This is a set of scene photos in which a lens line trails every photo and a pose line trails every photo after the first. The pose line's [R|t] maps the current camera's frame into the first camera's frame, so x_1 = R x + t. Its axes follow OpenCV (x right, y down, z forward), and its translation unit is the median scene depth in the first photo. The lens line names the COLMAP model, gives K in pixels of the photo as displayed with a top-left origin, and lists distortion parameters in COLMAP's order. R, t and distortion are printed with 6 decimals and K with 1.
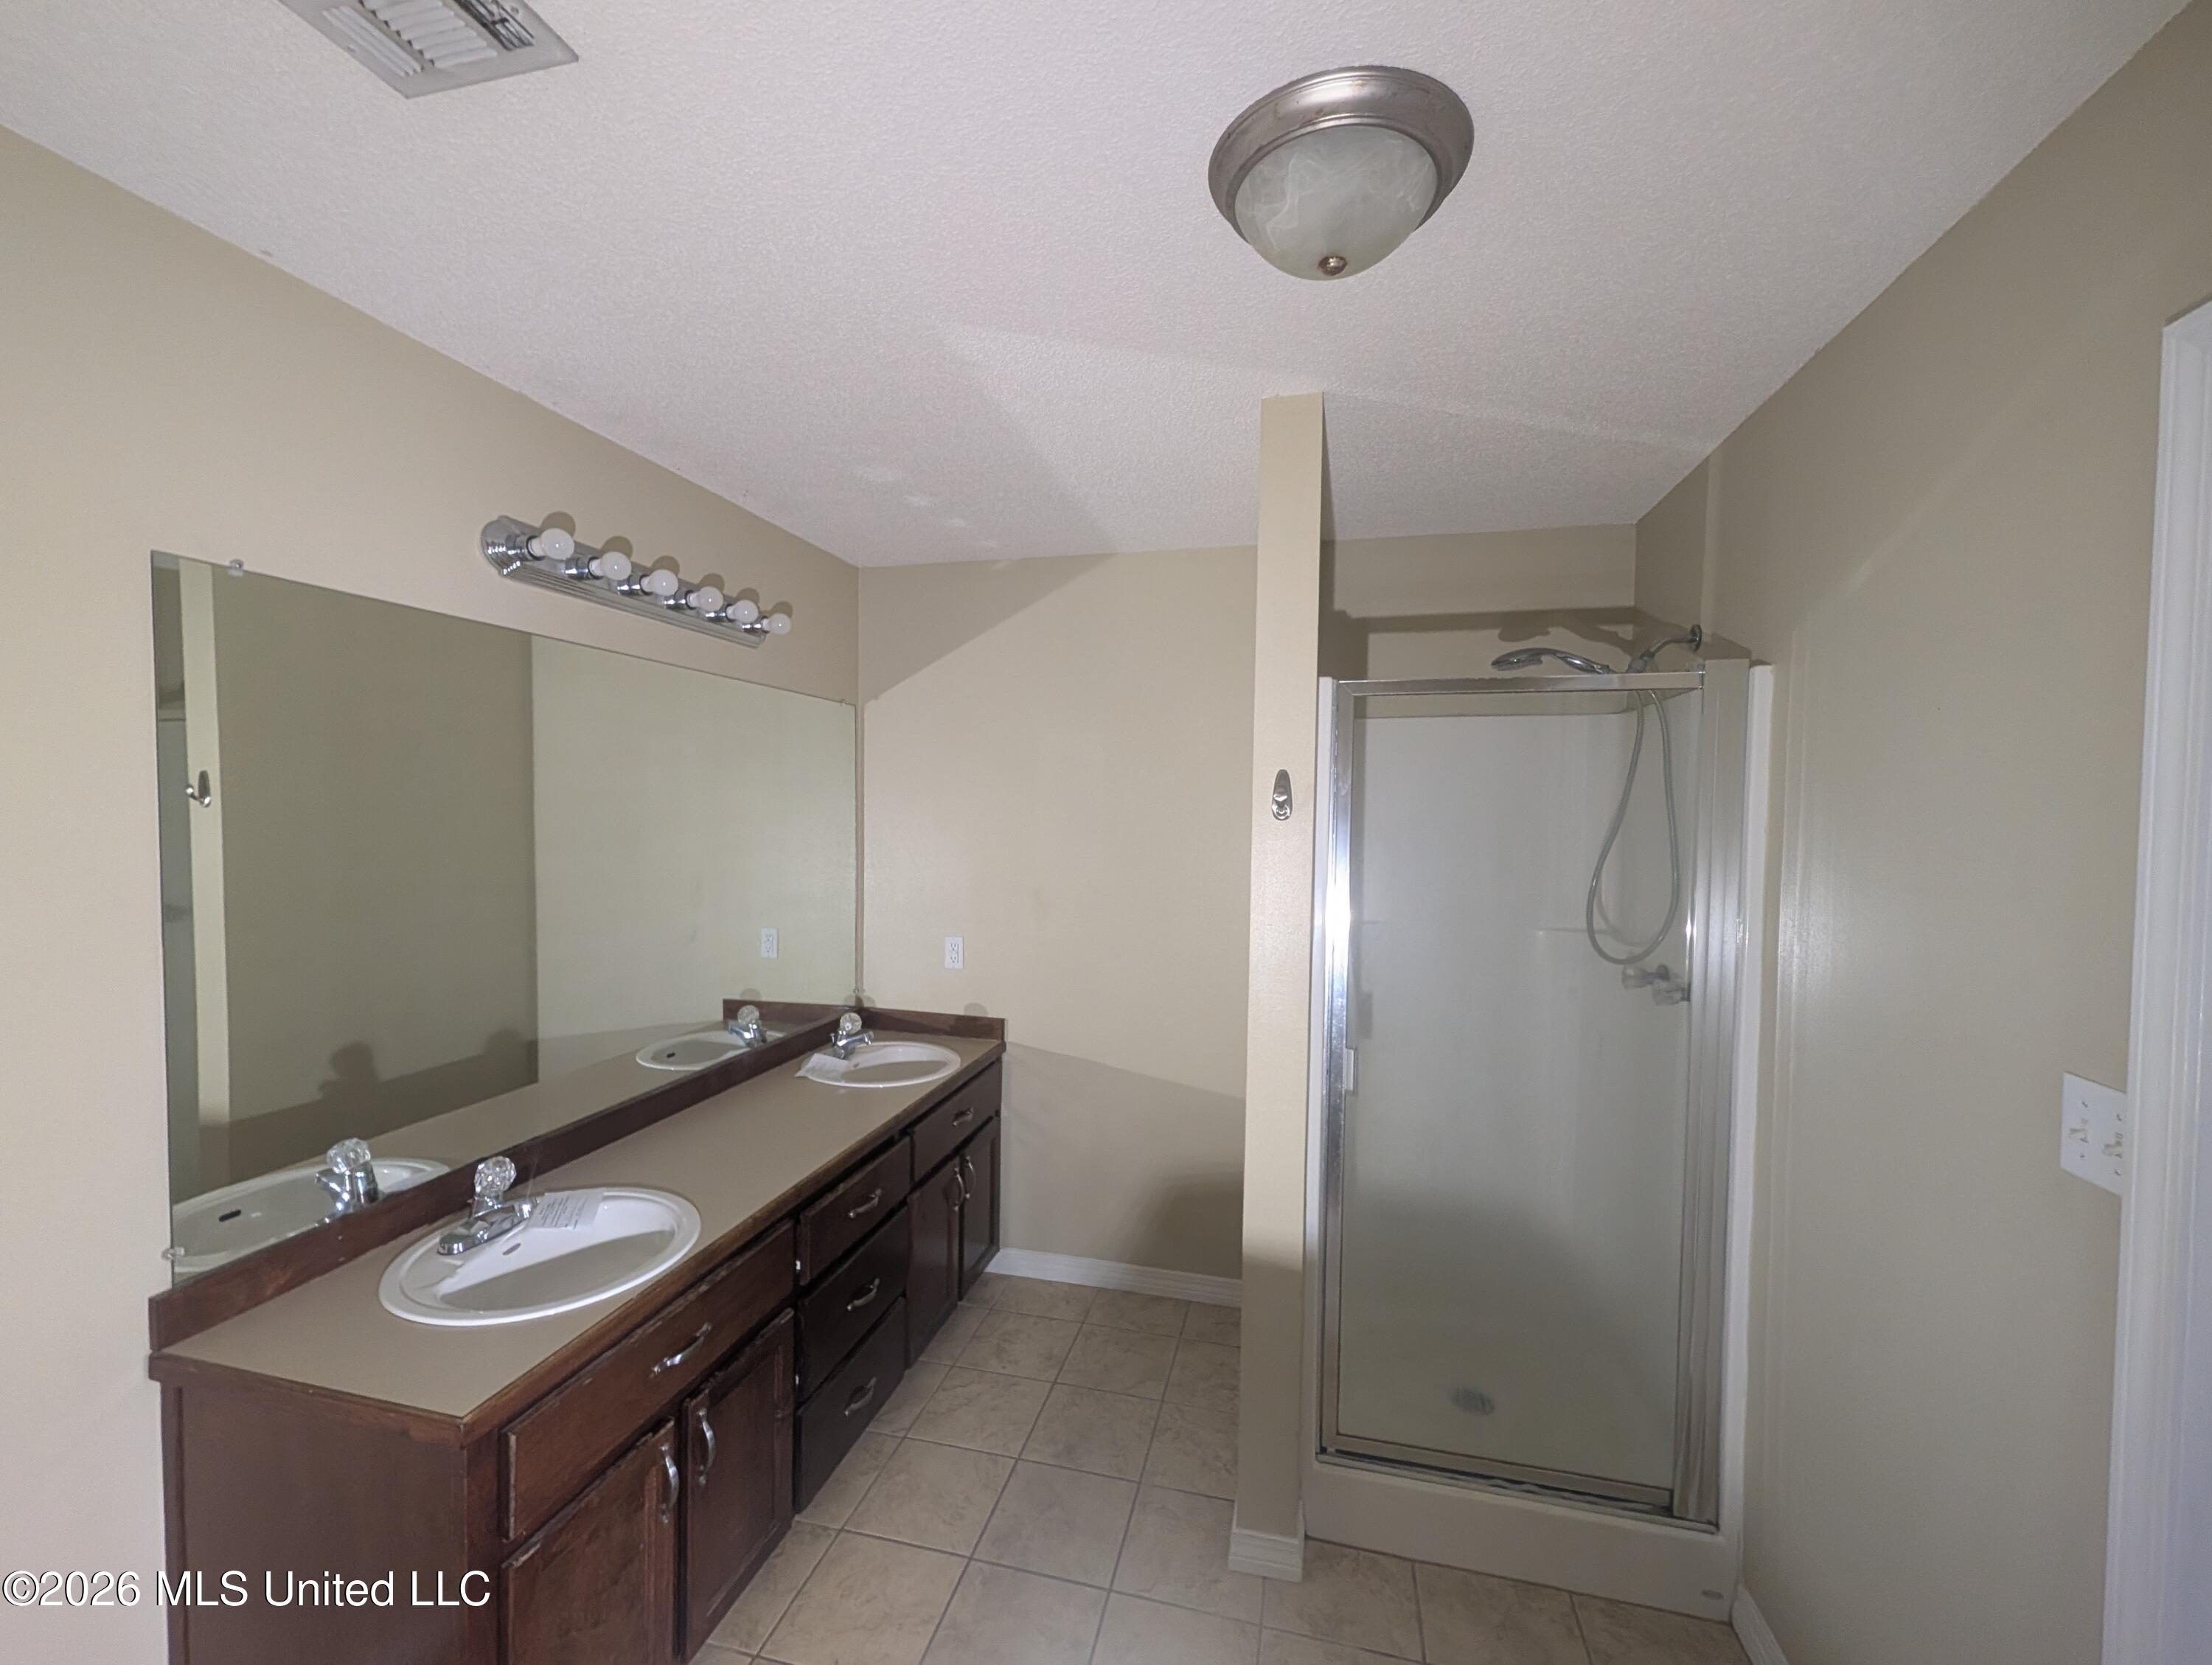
lens RADIAL K [[901.2, 0, 1104.3], [0, 901.2, 838.1], [0, 0, 1]] dist [0.003123, 0.000805]
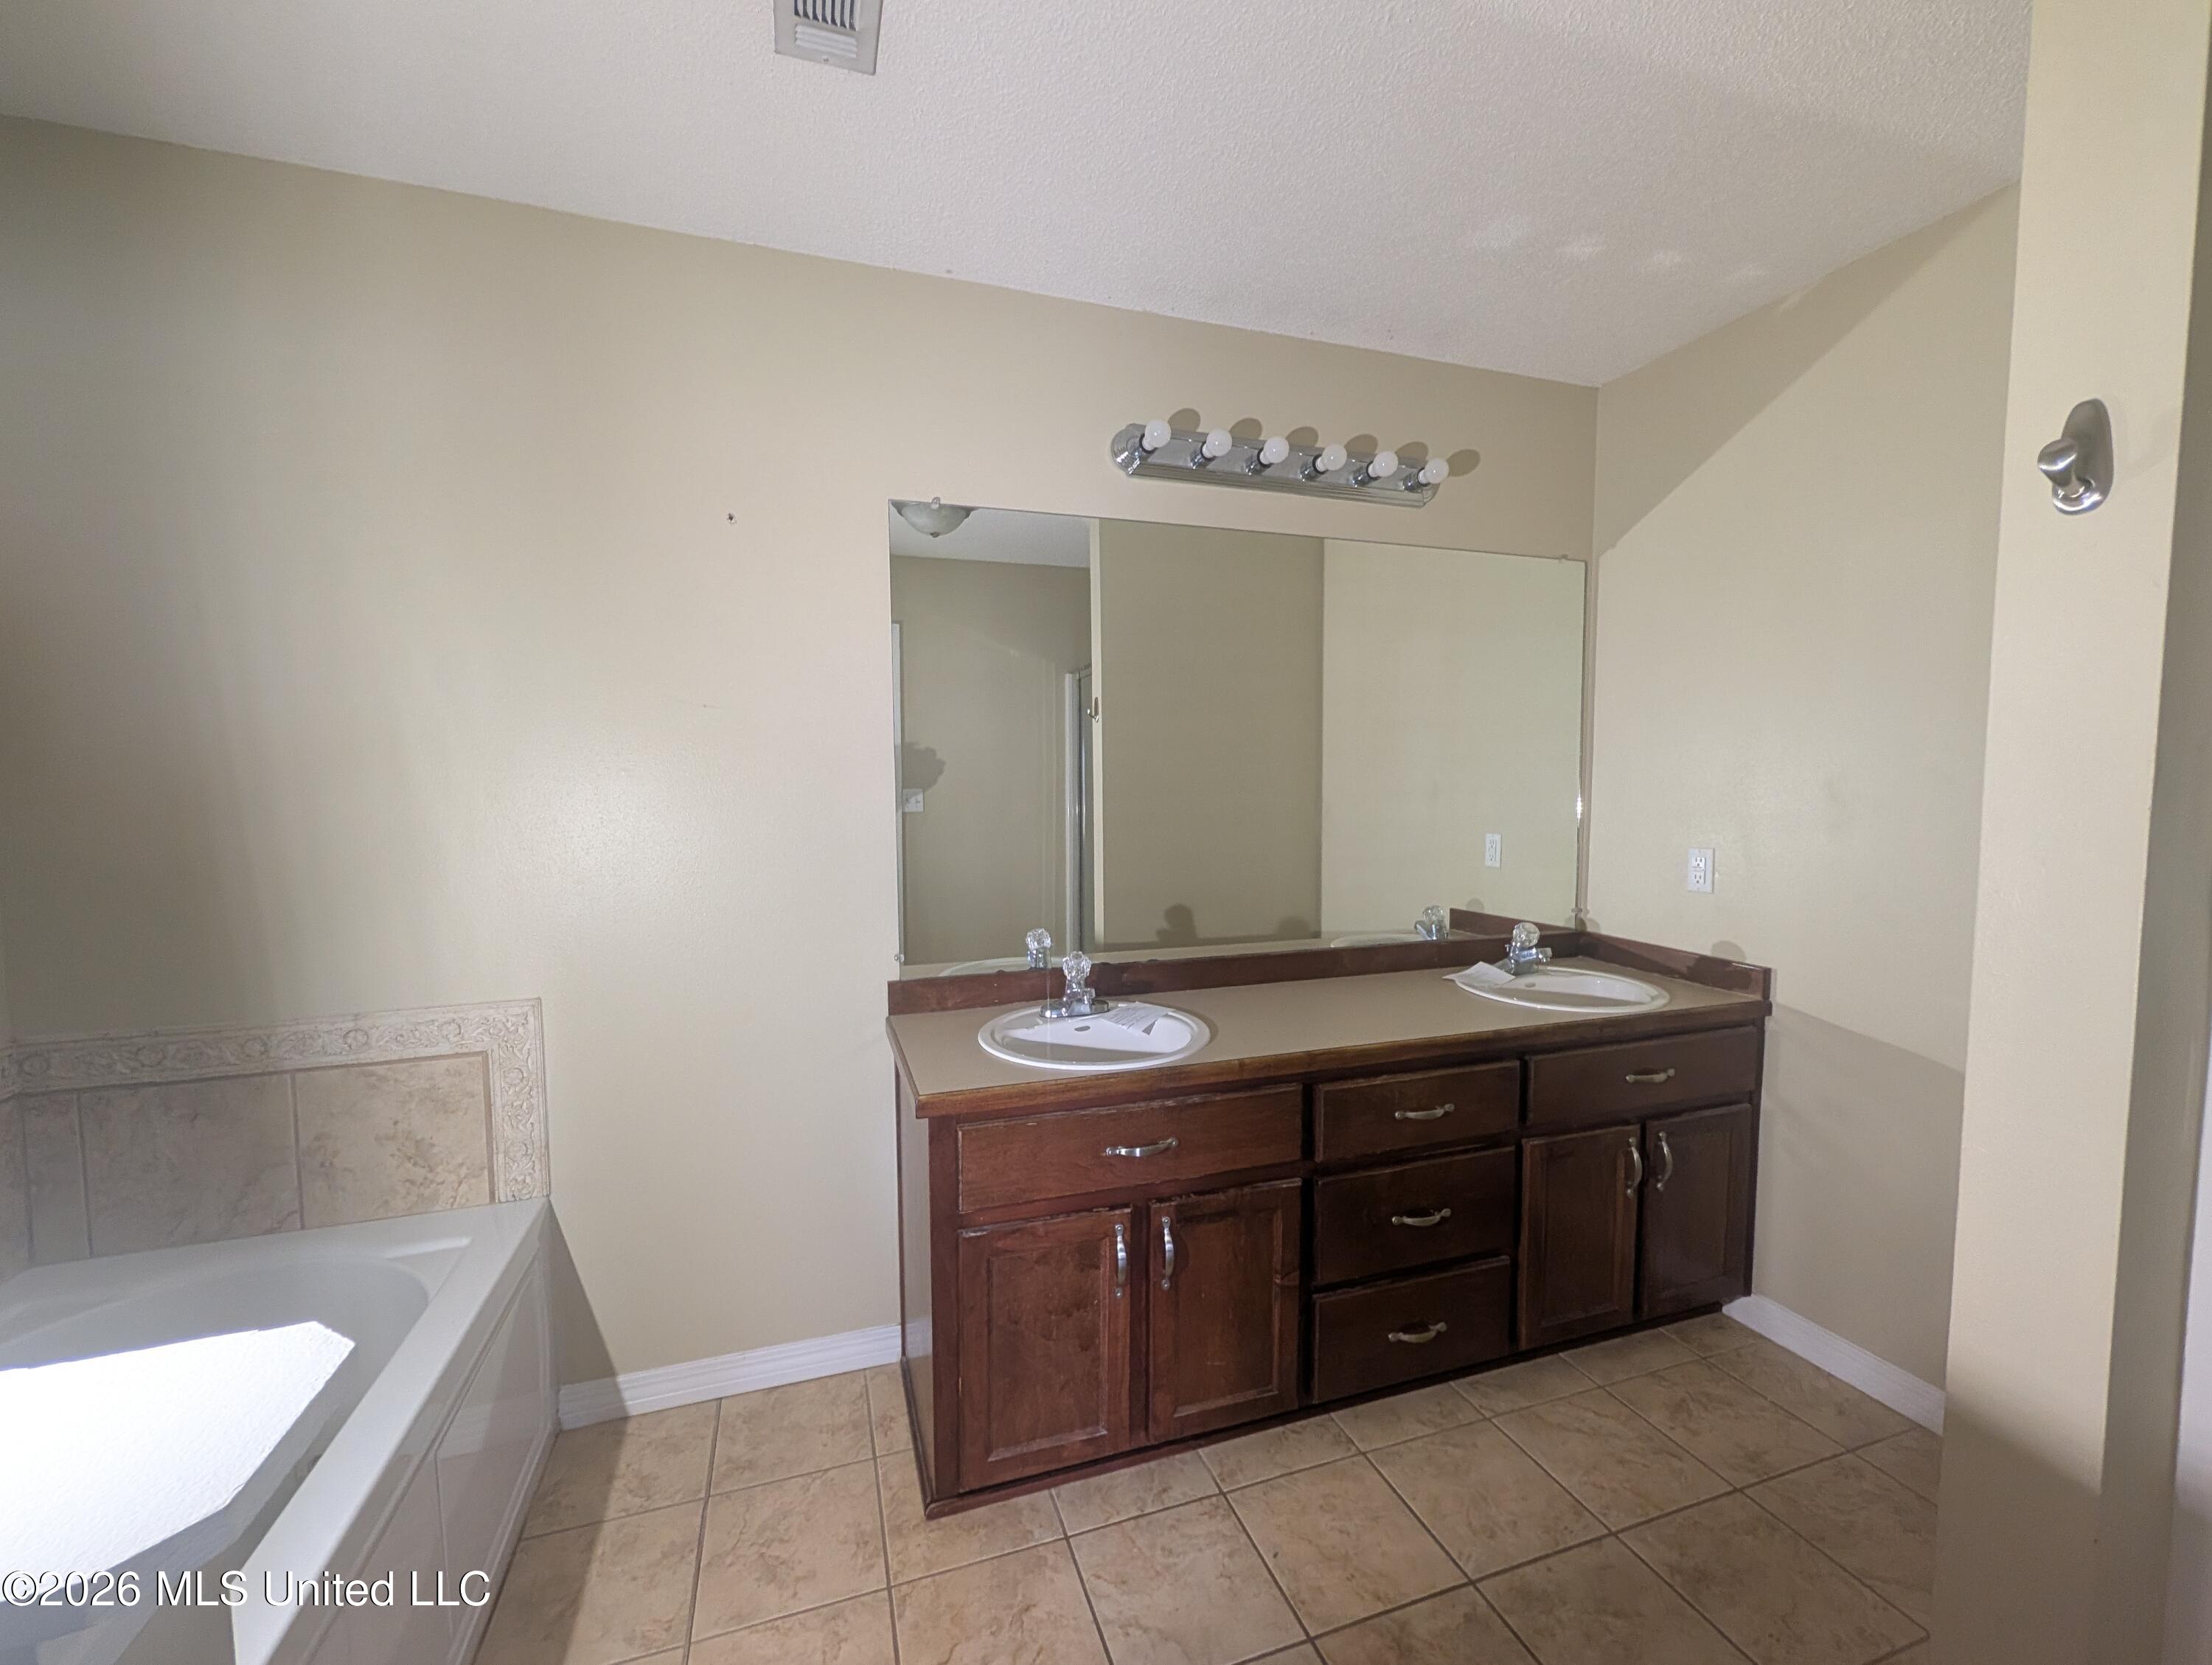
lens RADIAL K [[906.8, 0, 1104.9], [0, 906.8, 837.0], [0, 0, 1]] dist [-0.000247, 0.000672]
pose [[0.540185, 0.036879, -0.840738, 0.230111], [-0.013881, 0.999294, 0.034915, 0.097680], [0.841432, -0.007190, 0.540315, 0.232039]]
